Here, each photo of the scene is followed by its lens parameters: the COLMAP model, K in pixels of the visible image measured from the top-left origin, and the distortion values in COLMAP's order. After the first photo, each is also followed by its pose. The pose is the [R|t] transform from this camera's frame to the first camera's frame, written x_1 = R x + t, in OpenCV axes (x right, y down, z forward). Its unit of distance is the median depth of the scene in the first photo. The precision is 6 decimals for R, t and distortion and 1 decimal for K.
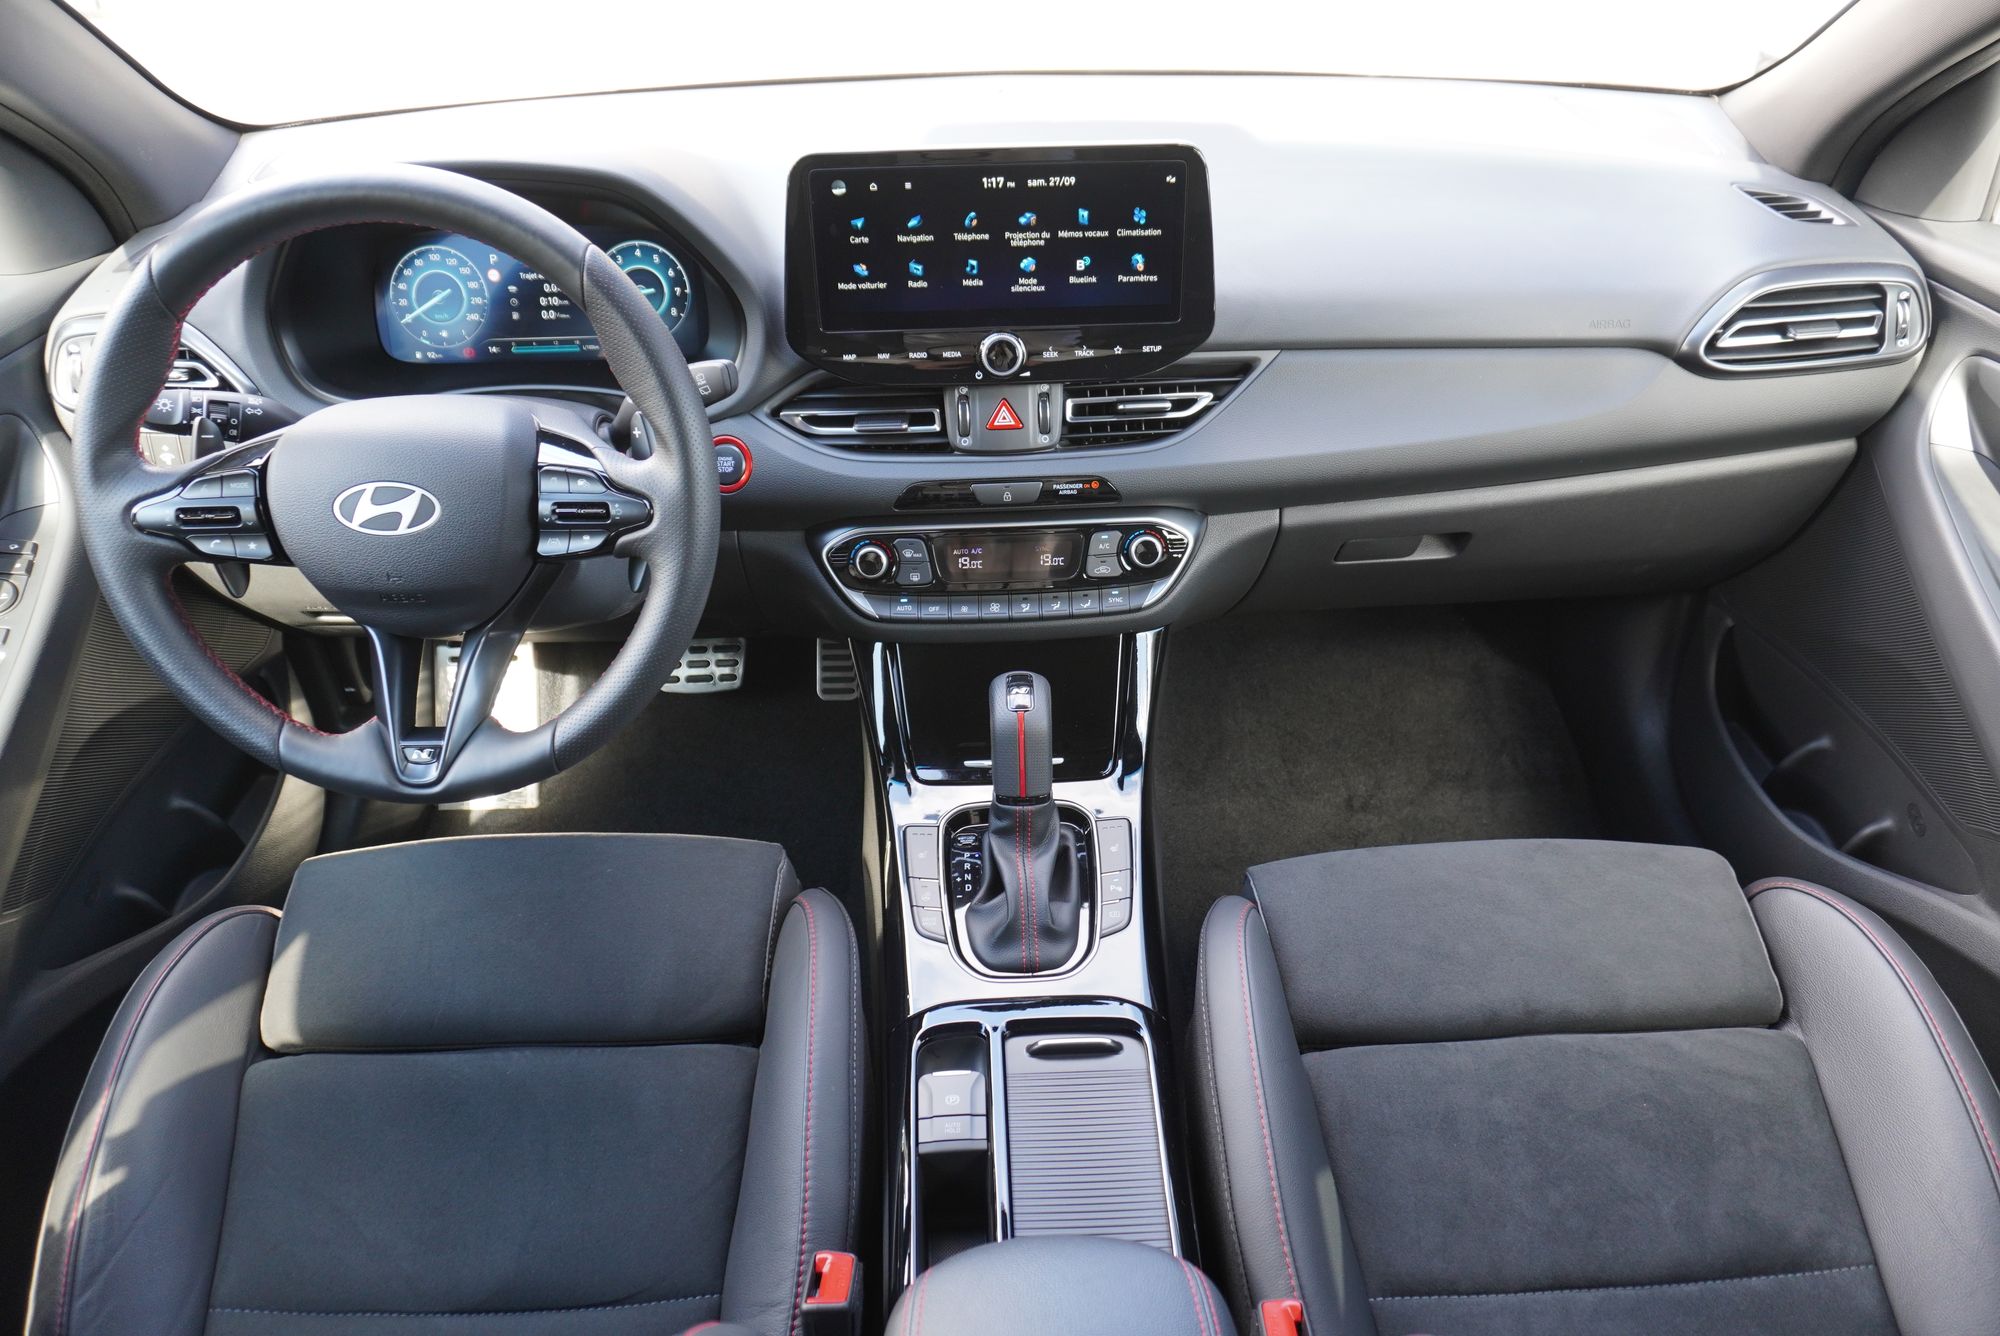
lens RADIAL K [[1333.4, 0, 1000.0], [0, 1333.4, 668.0], [0, 0, 1]] dist [-0.050485, 0.041861]
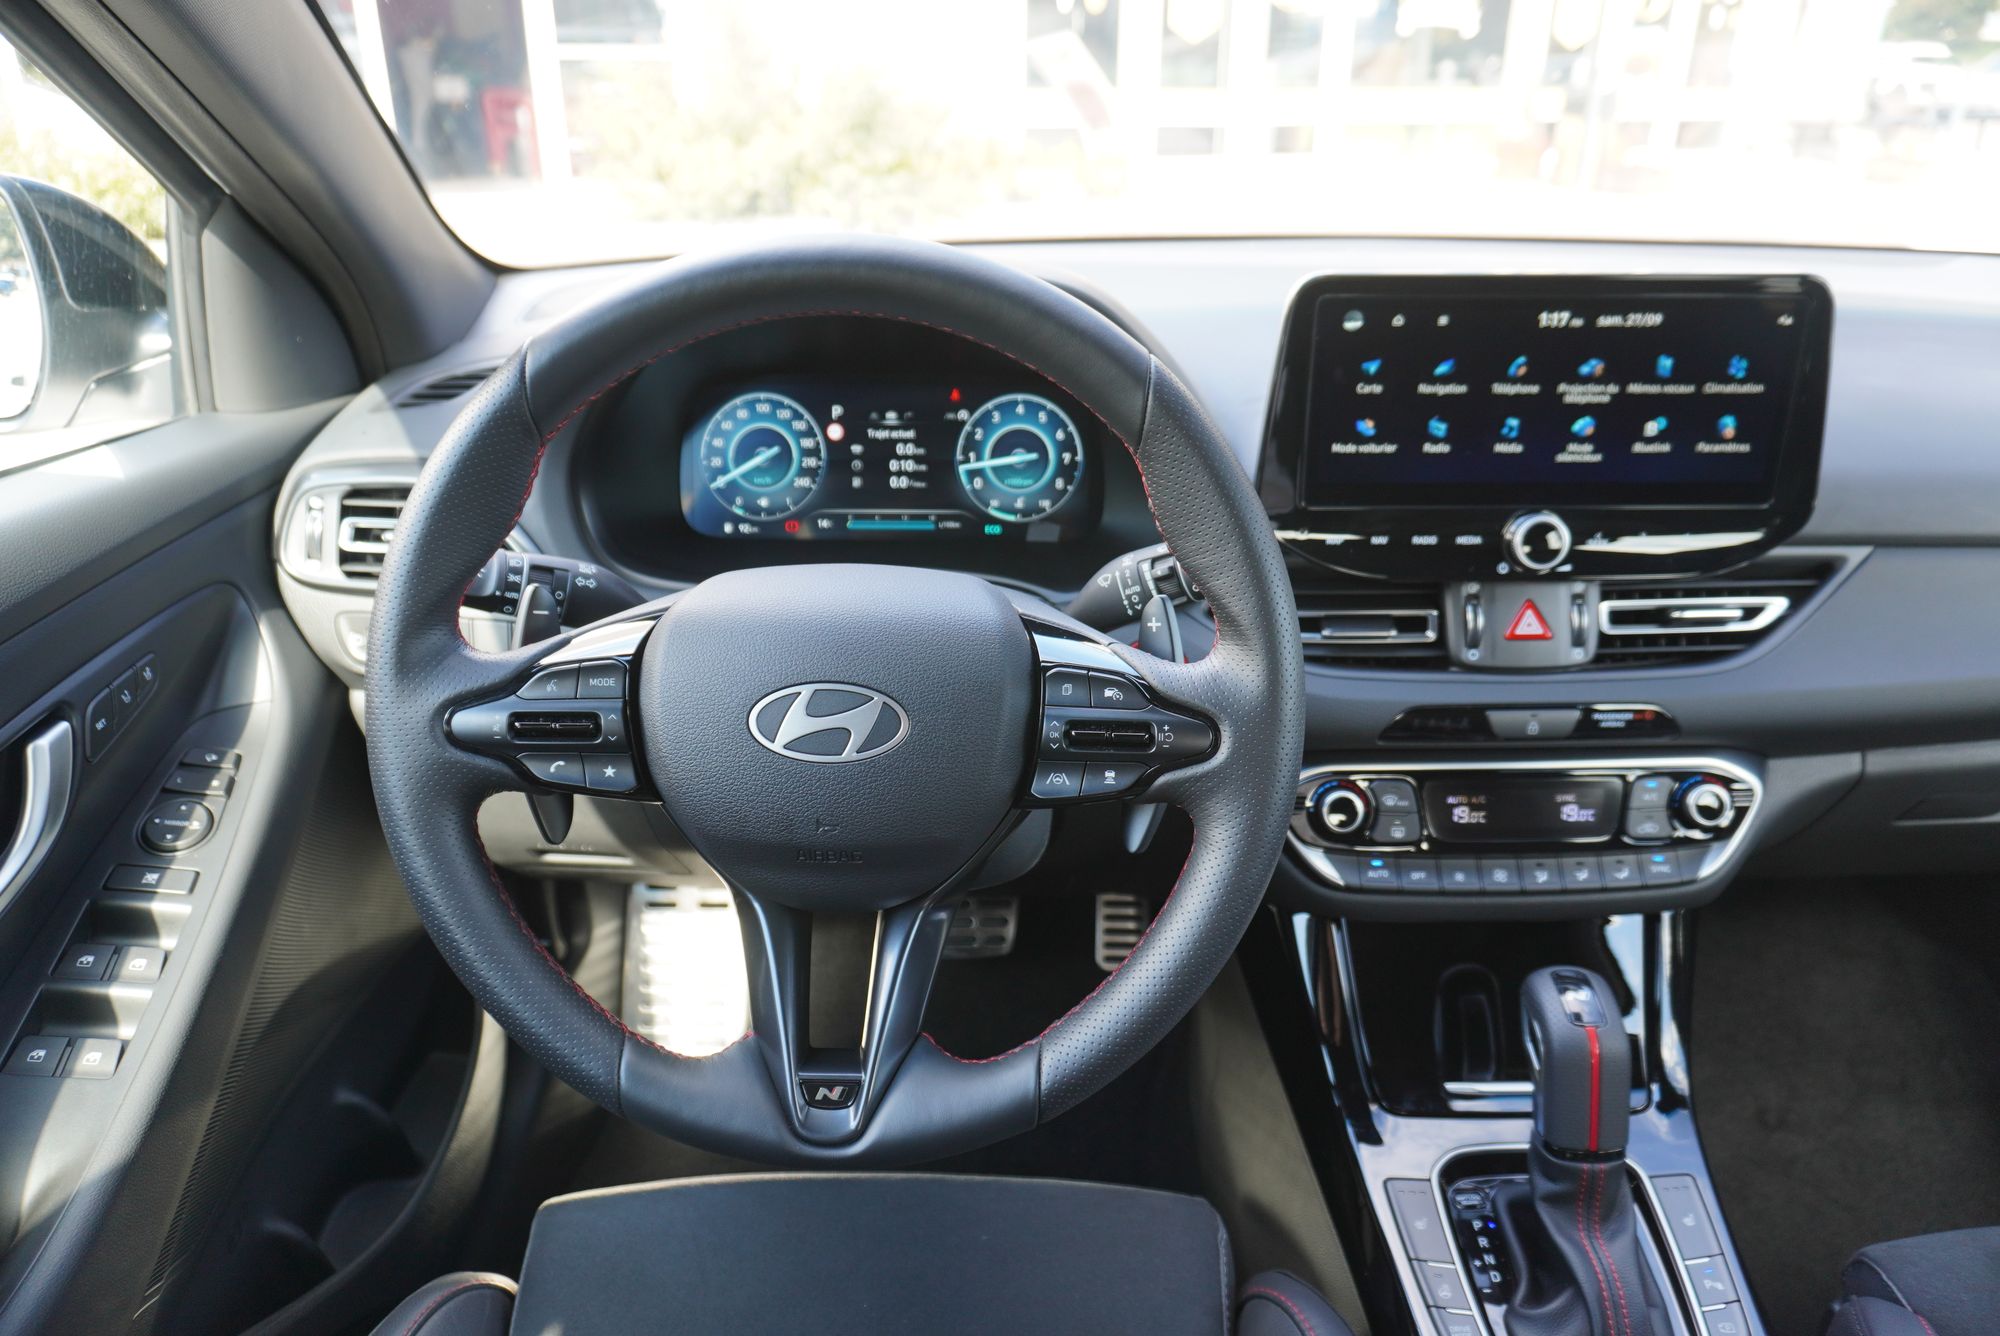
lens RADIAL K [[1333.4, 0, 1000.0], [0, 1333.4, 668.0], [0, 0, 1]] dist [-0.050485, 0.041861]
pose [[0.999467, 0.024461, -0.021637, -0.284084], [-0.027772, 0.985217, -0.169042, -0.028216], [0.017182, 0.169553, 0.985371, 0.259375]]
